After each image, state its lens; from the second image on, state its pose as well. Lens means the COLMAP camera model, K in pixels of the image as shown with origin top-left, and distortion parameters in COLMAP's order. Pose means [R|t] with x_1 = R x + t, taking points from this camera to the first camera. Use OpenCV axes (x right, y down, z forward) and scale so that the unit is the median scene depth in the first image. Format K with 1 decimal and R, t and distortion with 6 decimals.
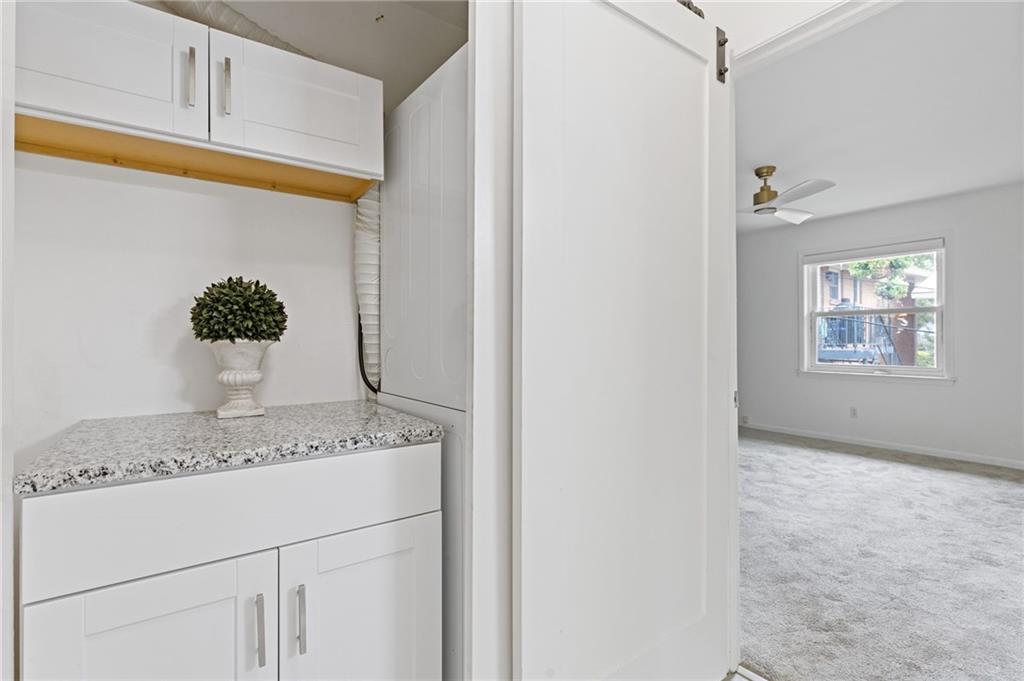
lens RADIAL K [[473.1, 0, 511.2], [0, 473.1, 349.6], [0, 0, 1]] dist [-0.000565, -0.000069]
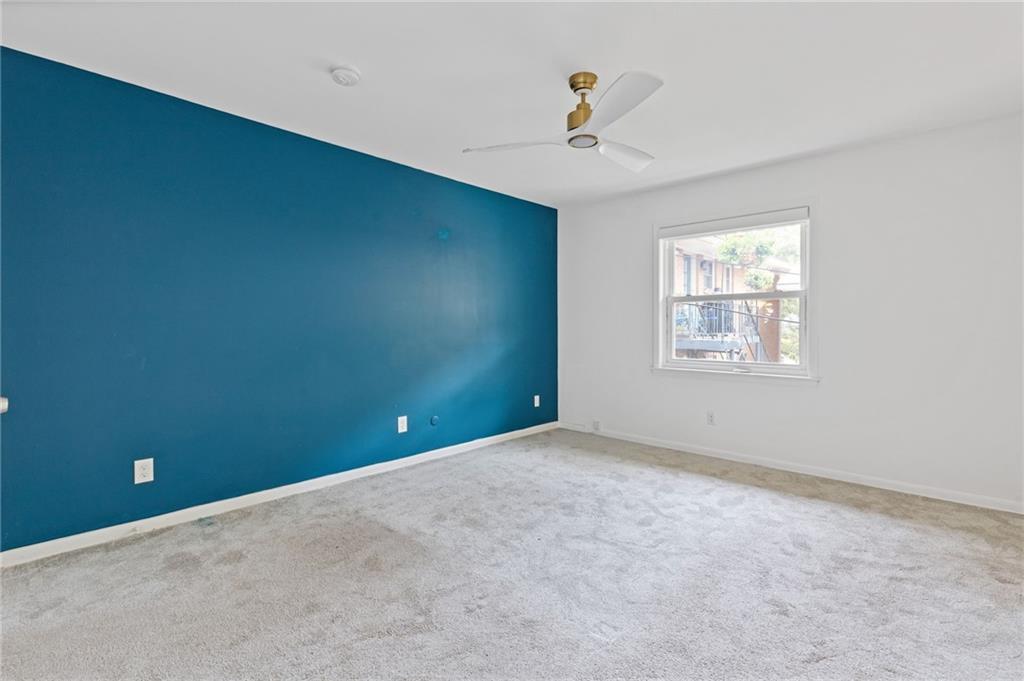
lens RADIAL K [[462.1, 0, 517.3], [0, 462.1, 344.1], [0, 0, 1]] dist [0.013105, -0.000344]
pose [[0.981765, -0.003686, 0.190061, 0.244694], [0.000913, 0.999892, 0.014676, -0.008875], [-0.190094, -0.014235, 0.981663, 0.278080]]
